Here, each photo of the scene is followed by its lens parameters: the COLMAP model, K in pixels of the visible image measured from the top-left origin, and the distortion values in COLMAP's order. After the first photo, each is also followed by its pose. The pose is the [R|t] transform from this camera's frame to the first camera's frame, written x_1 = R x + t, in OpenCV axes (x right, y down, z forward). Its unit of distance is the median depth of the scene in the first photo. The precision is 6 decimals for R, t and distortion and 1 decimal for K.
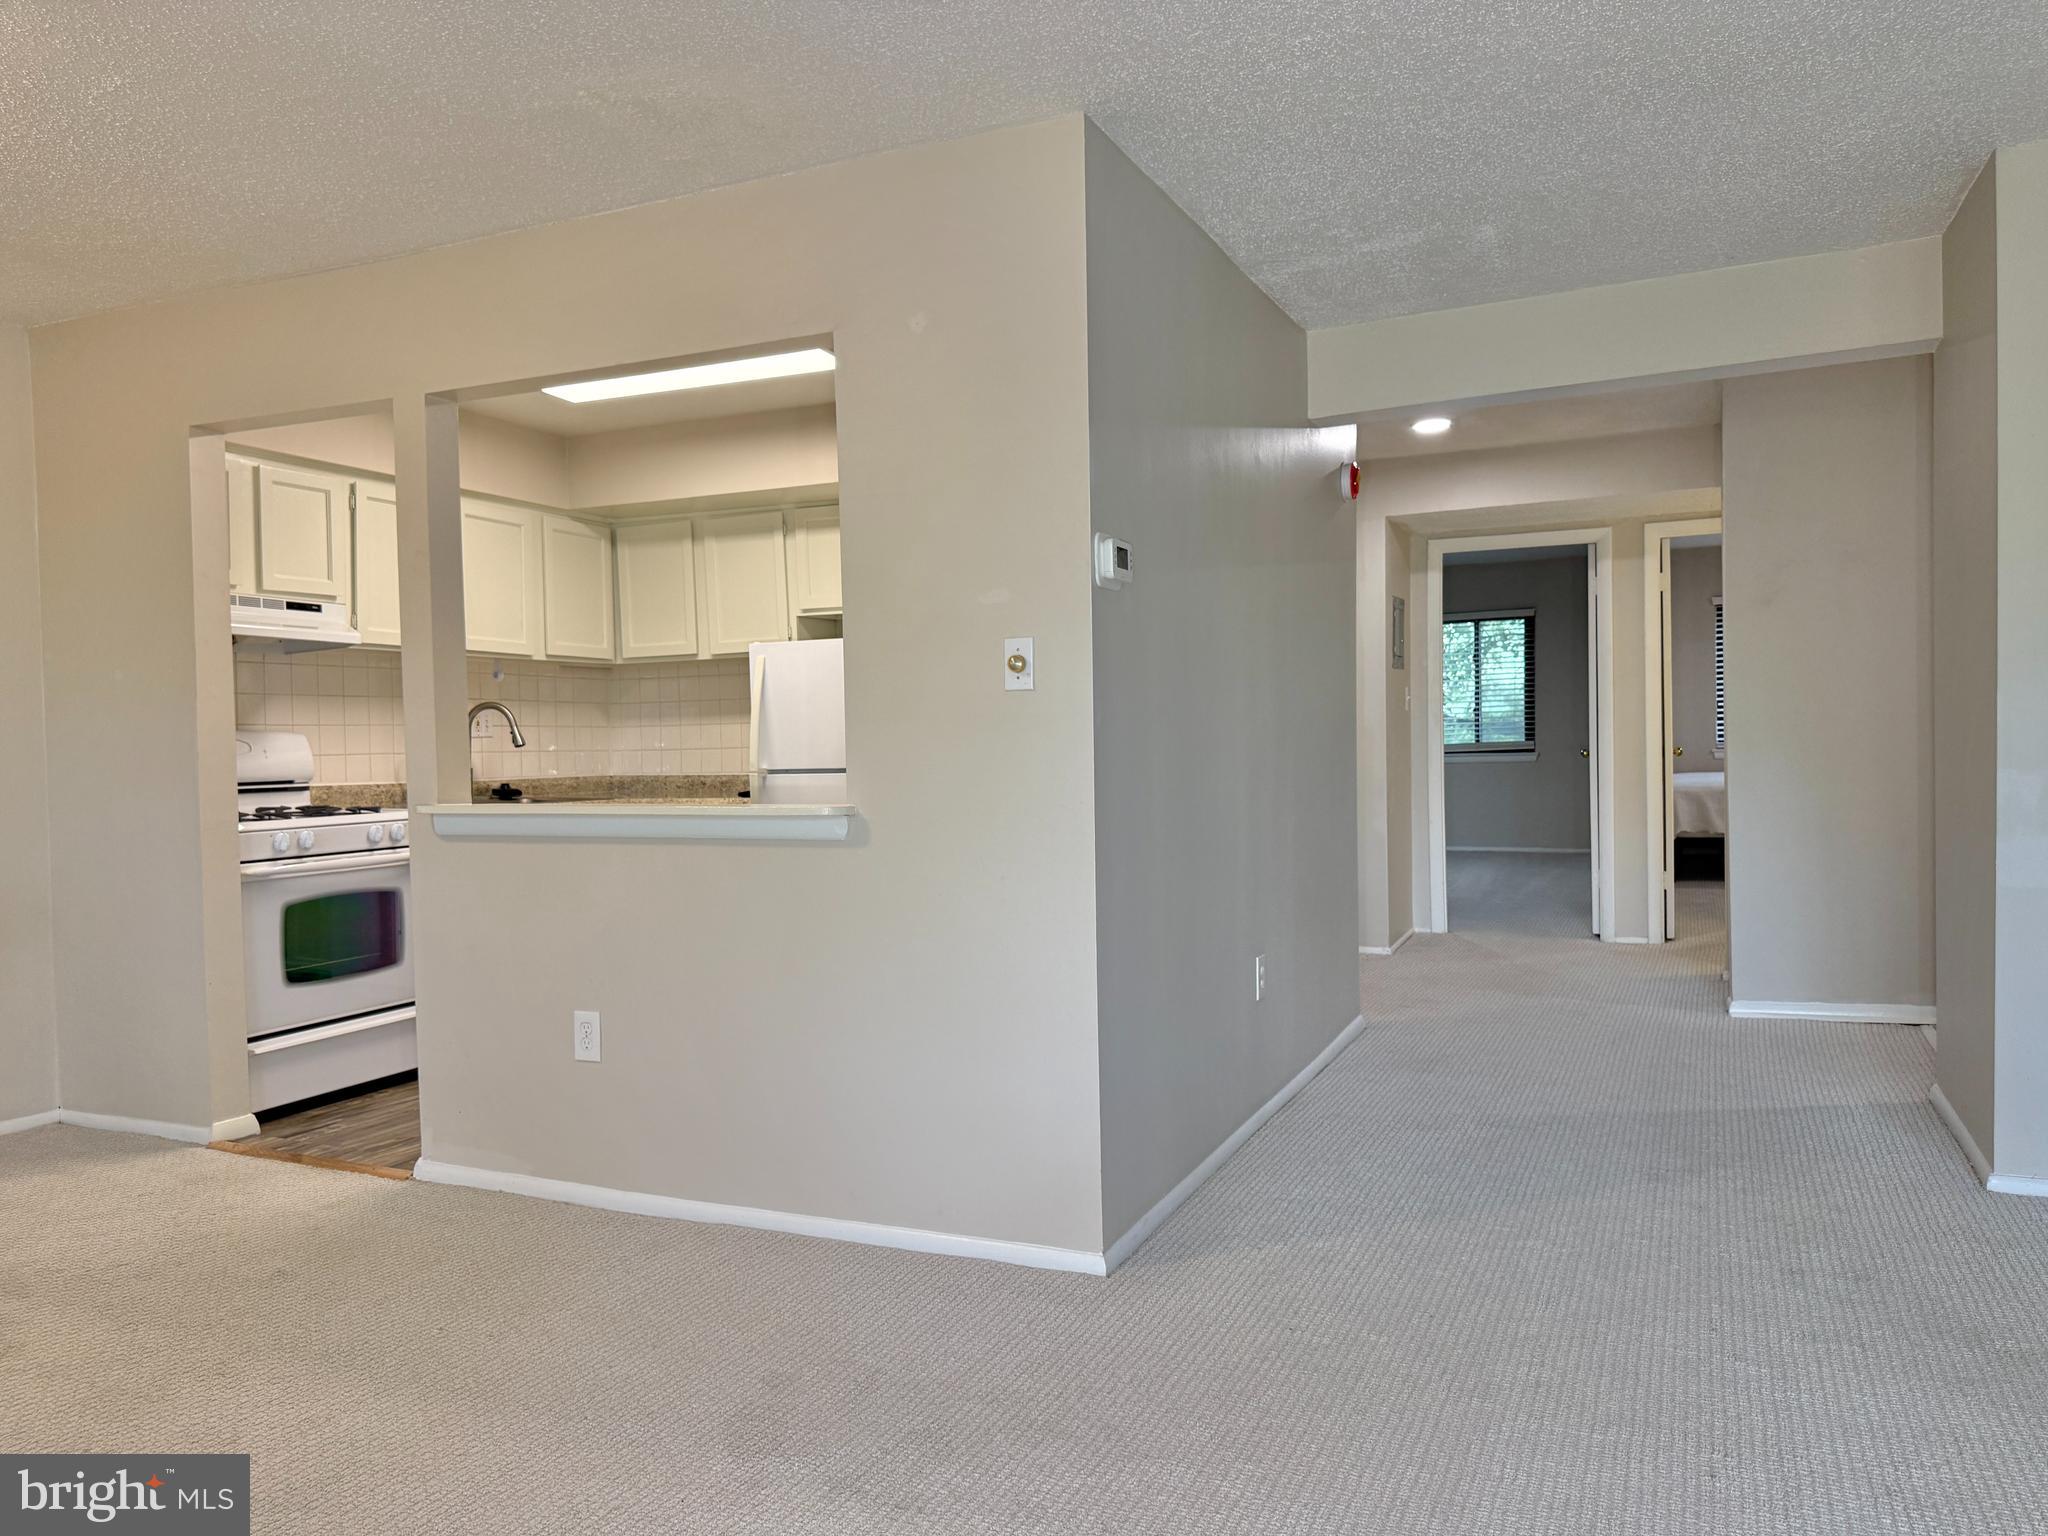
lens RADIAL K [[1454.0, 0, 1024.0], [0, 1454.0, 768.0], [0, 0, 1]] dist [0.101182, -0.159640]
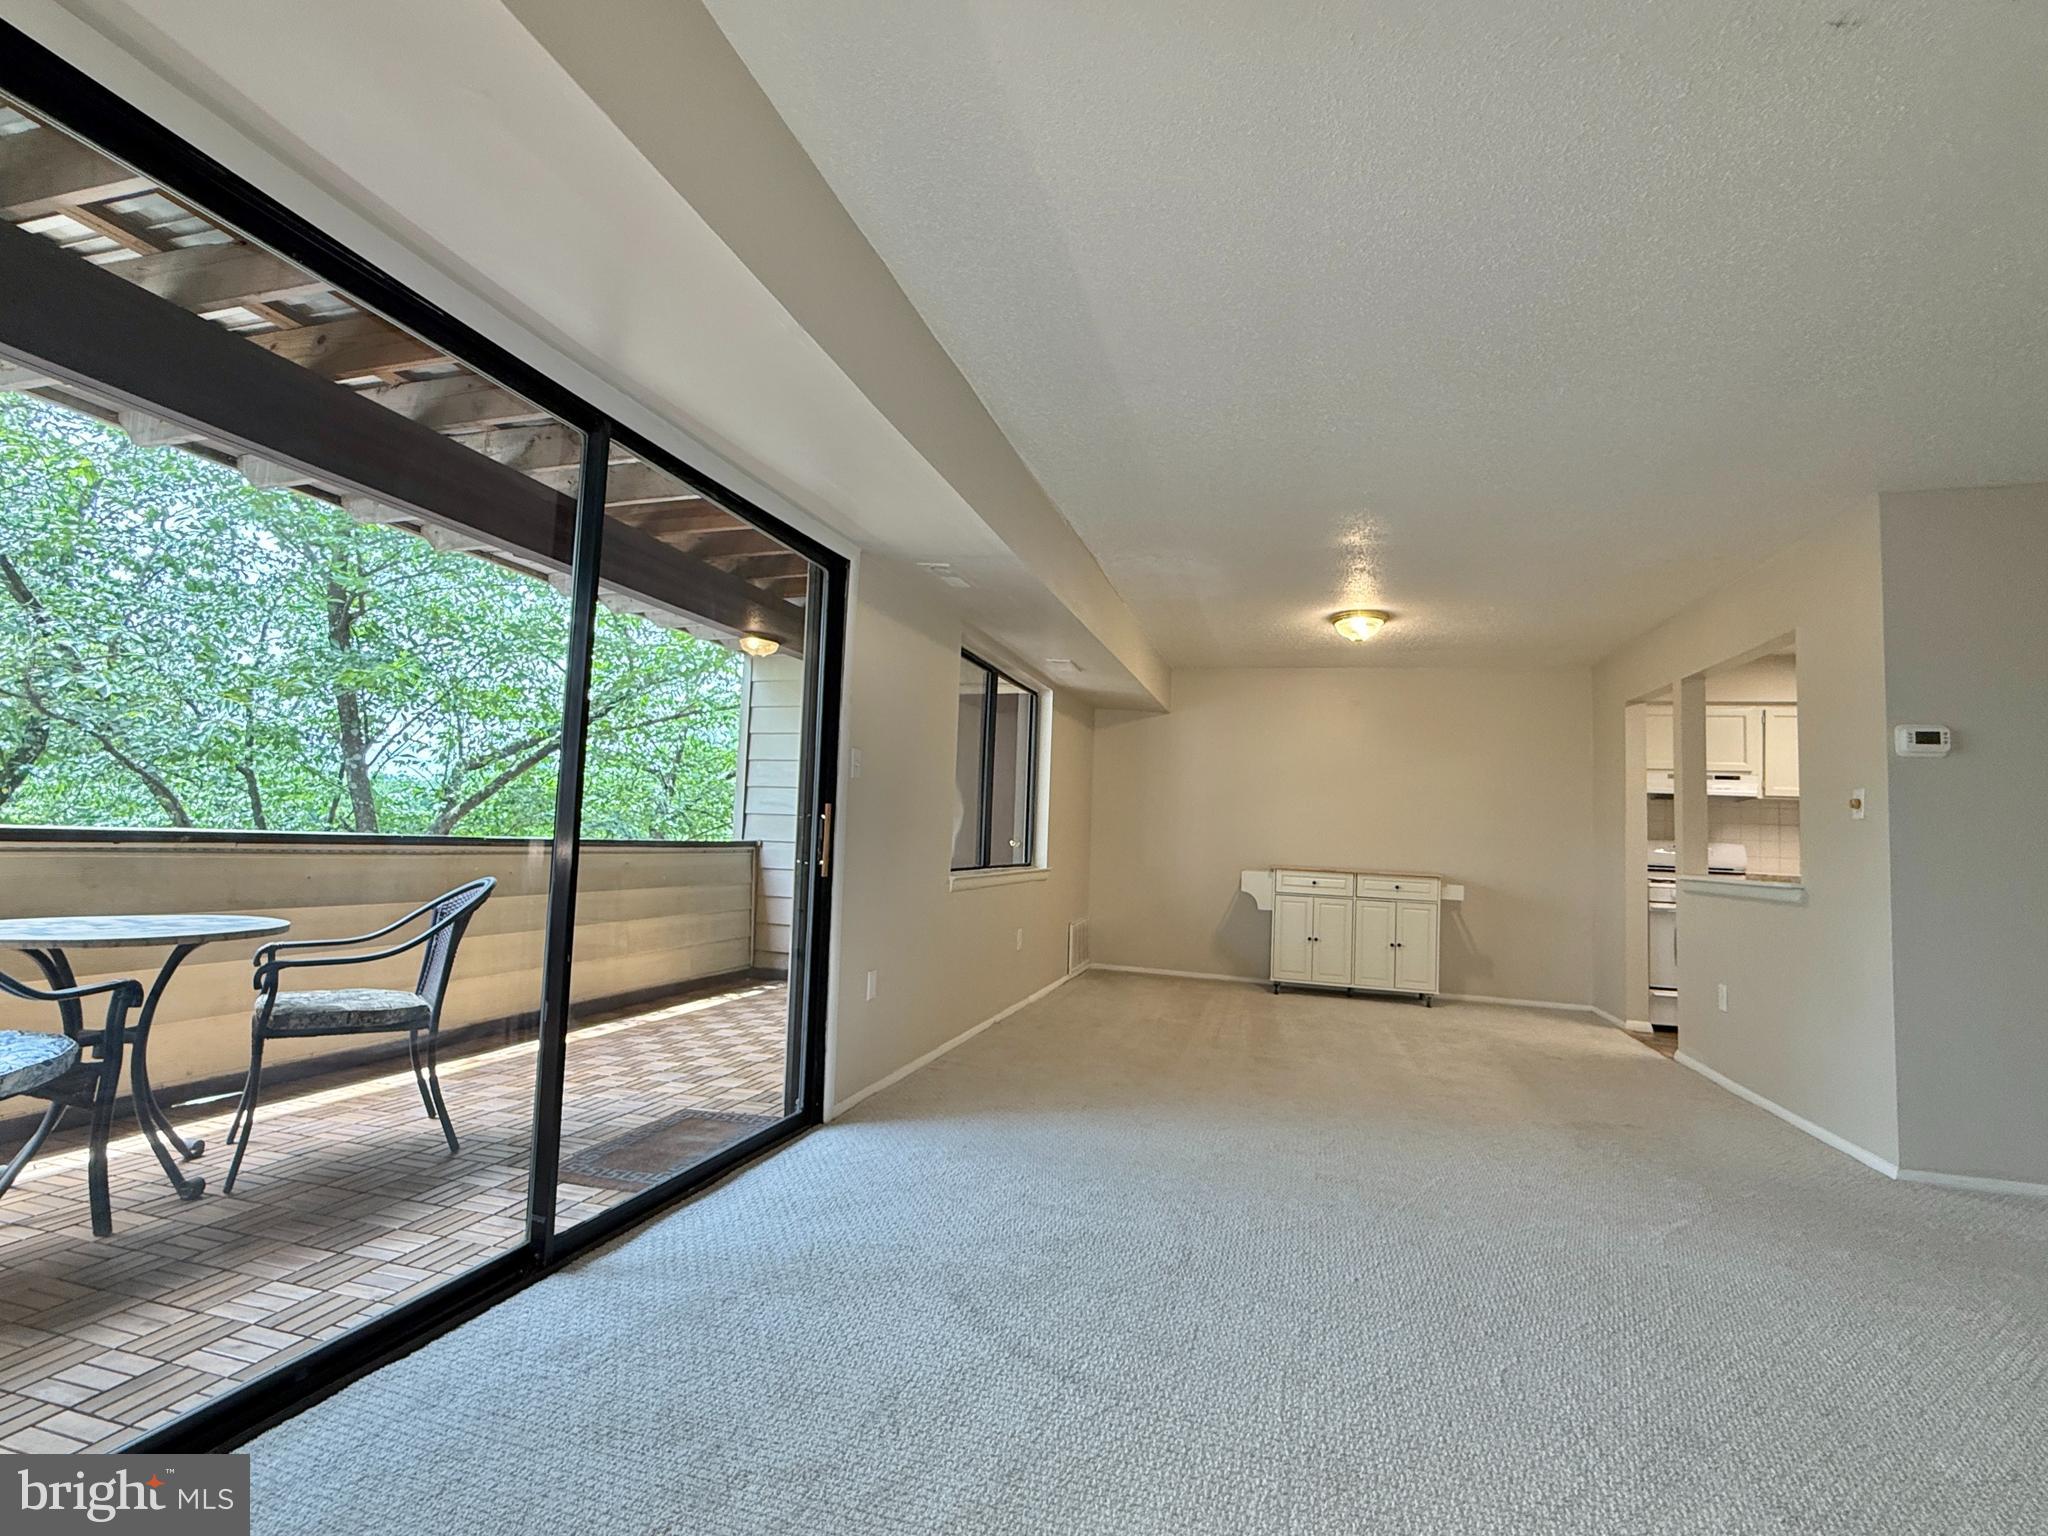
lens RADIAL K [[949.9, 0, 1035.2], [0, 949.9, 773.5], [0, 0, 1]] dist [-0.000520, -0.000226]
pose [[0.162574, -0.044954, -0.985672, 0.532644], [-0.061408, 0.996564, -0.055580, 0.008039], [0.984784, 0.069564, 0.159254, -0.077236]]
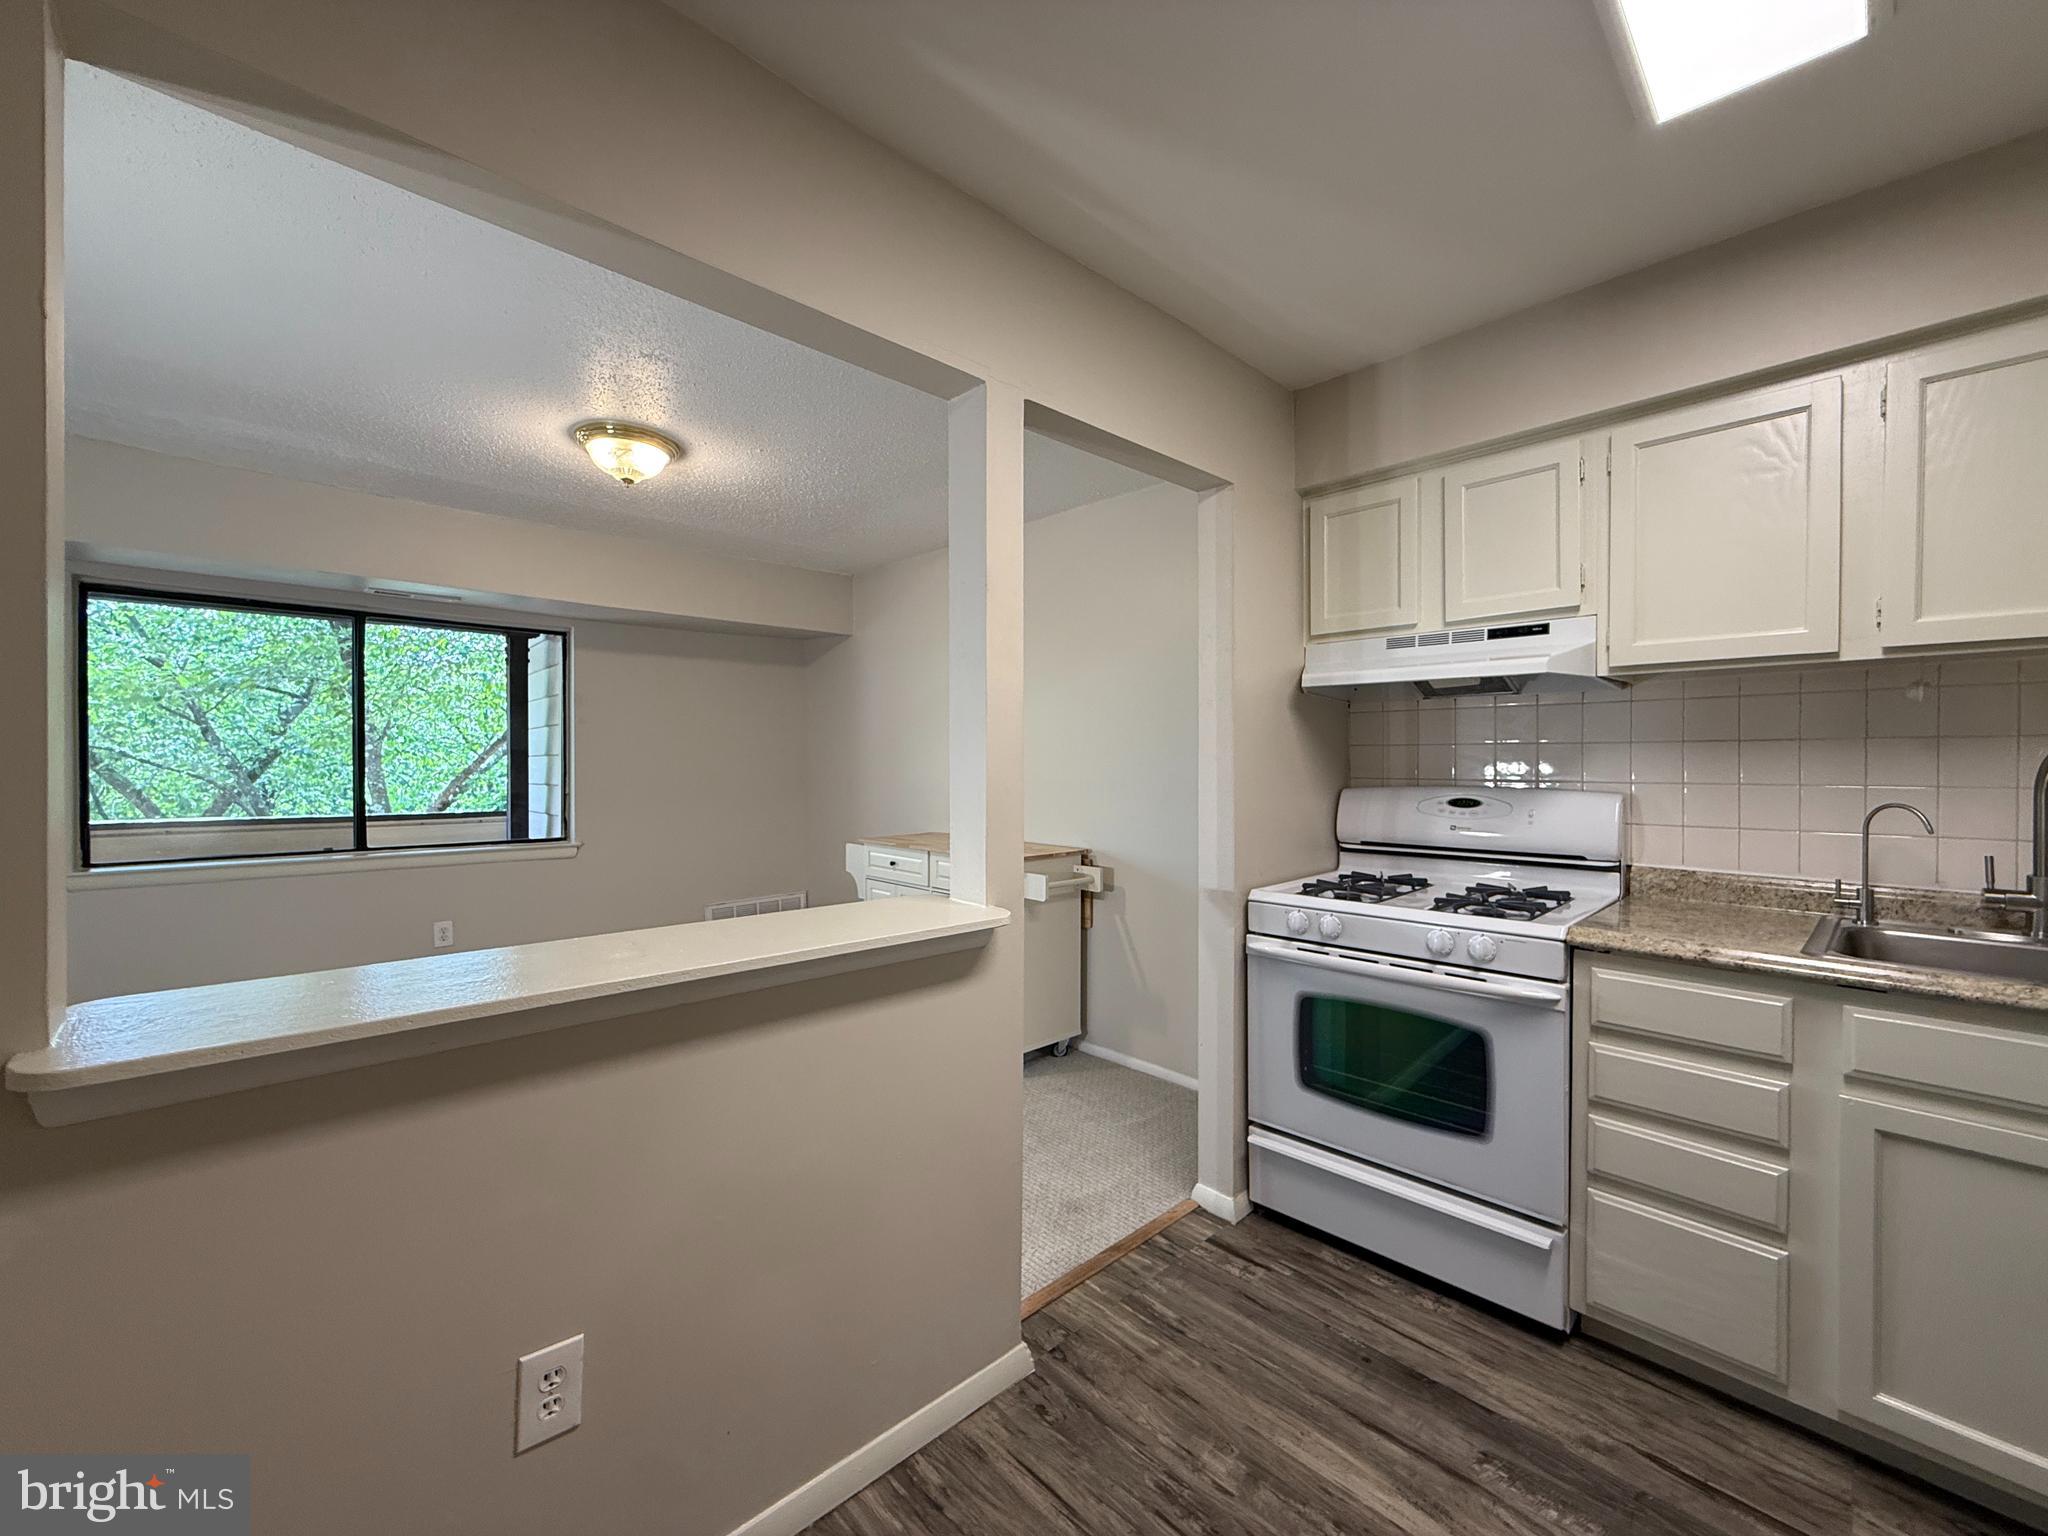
lens RADIAL K [[831.1, 0, 1034.7], [0, 831.1, 775.8], [0, 0, 1]] dist [0.000379, 0.000323]
pose [[-0.376680, 0.025308, -0.925998, 0.007053], [-0.013637, 0.999367, 0.032861, -0.041029], [0.926243, 0.025006, -0.376097, 0.849532]]
